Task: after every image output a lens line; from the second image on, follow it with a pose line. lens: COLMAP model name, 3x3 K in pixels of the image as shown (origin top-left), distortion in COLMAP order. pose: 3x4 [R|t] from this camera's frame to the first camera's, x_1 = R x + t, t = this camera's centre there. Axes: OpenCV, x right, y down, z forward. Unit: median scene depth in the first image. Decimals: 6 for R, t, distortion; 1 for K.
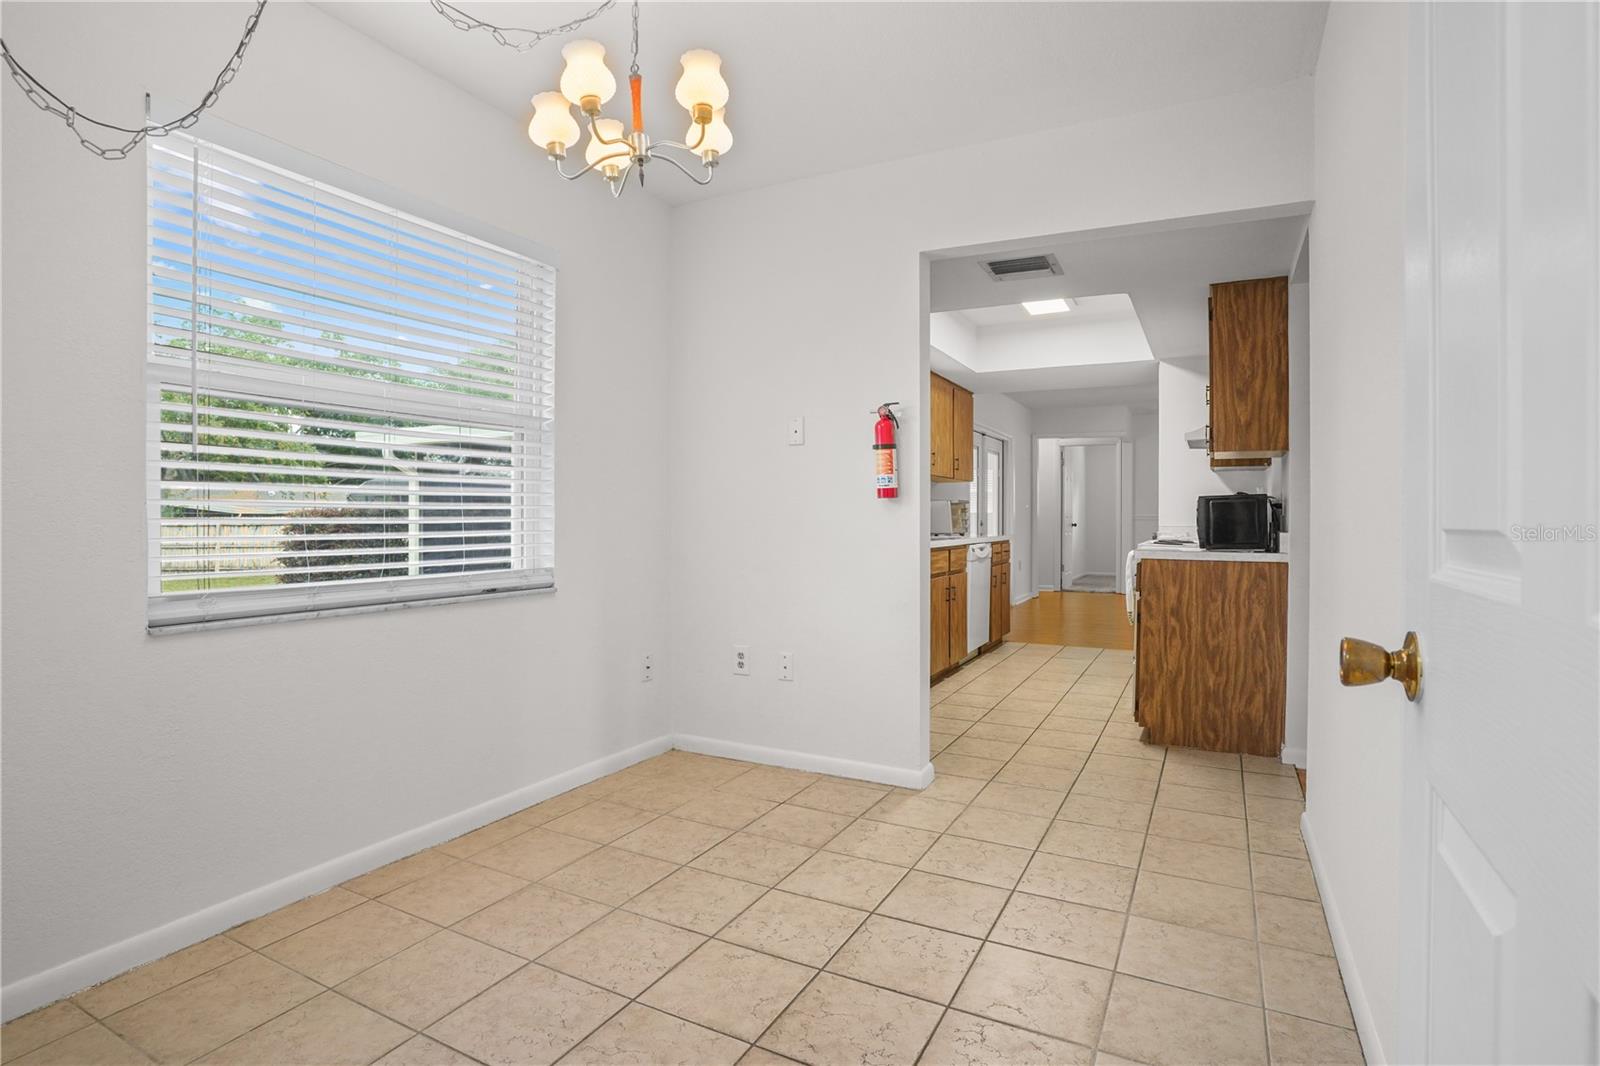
lens RADIAL K [[790.7, 0, 800.7], [0, 790.7, 526.6], [0, 0, 1]] dist [-0.033070, 0.000799]
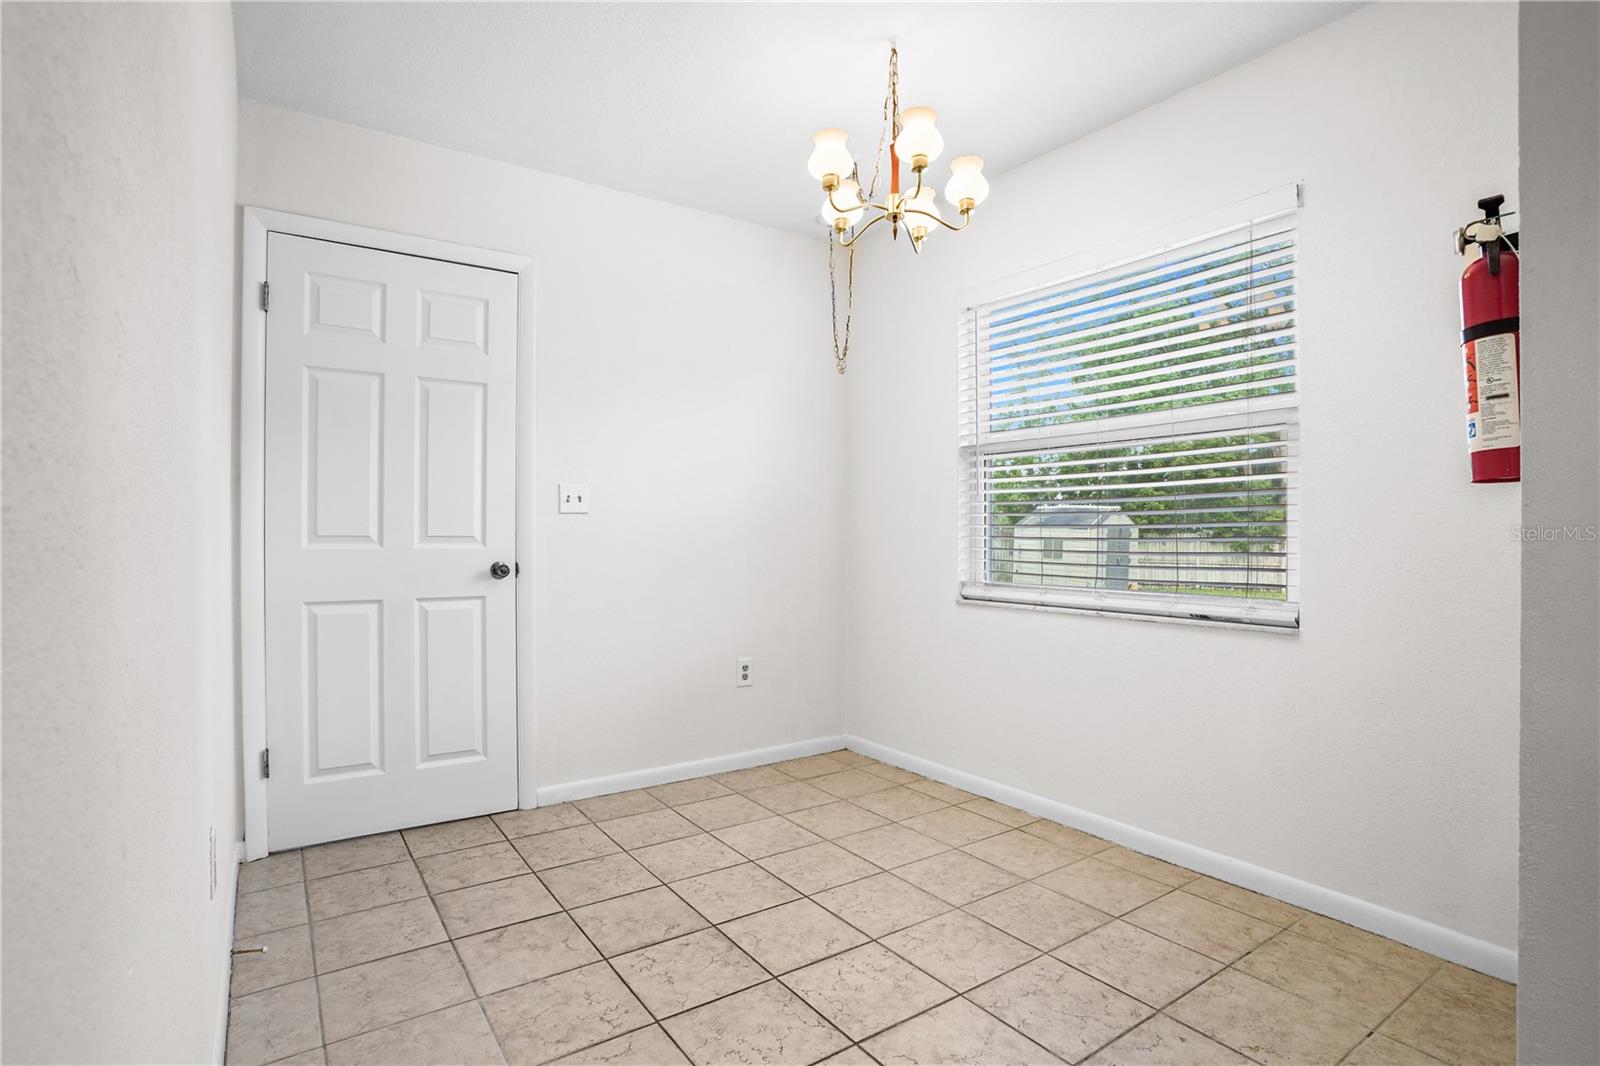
lens RADIAL K [[790.7, 0, 800.7], [0, 790.7, 526.6], [0, 0, 1]] dist [-0.033070, 0.000799]
pose [[-0.454227, -0.012976, -0.890791, 0.773799], [-0.011133, 0.999899, -0.008888, -0.011018], [0.890816, 0.005880, -0.454326, 1.241804]]
